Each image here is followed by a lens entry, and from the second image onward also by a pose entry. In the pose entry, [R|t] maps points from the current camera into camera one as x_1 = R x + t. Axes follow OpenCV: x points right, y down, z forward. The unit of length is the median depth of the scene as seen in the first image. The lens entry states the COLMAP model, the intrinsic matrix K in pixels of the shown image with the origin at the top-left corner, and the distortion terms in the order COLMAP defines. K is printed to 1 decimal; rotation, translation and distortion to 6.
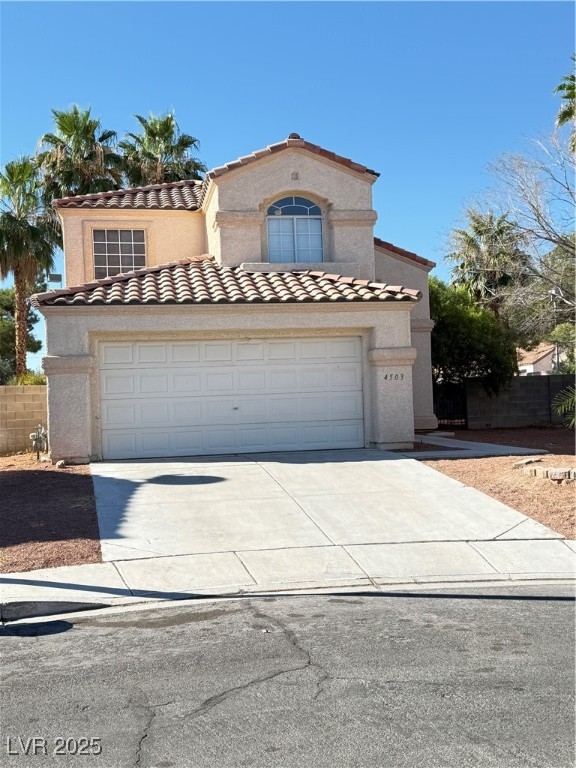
lens RADIAL K [[864.0, 0, 291.1], [0, 864.0, 379.1], [0, 0, 1]] dist [0.180894, -0.367103]
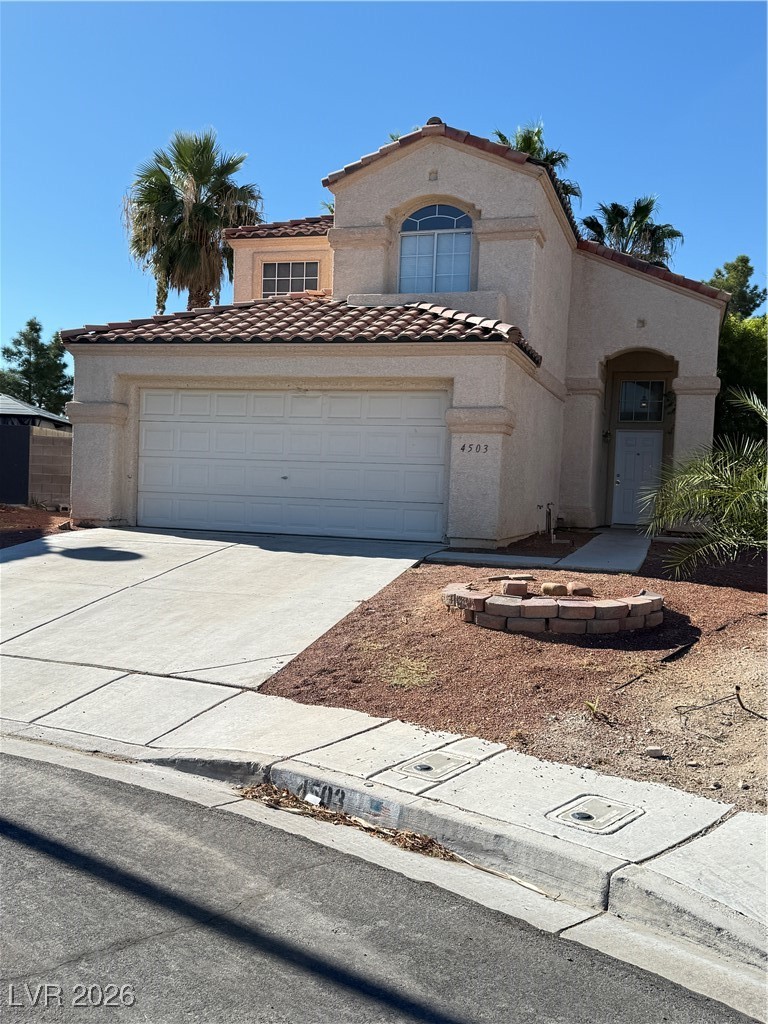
lens RADIAL K [[962.1, 0, 381.9], [0, 962.1, 512.6], [0, 0, 1]] dist [0.182867, -0.363876]
pose [[0.885038, 0.080709, -0.458469, 0.416295], [-0.054436, 0.996042, 0.070260, -0.001171], [0.462325, -0.037226, 0.885929, 0.247511]]
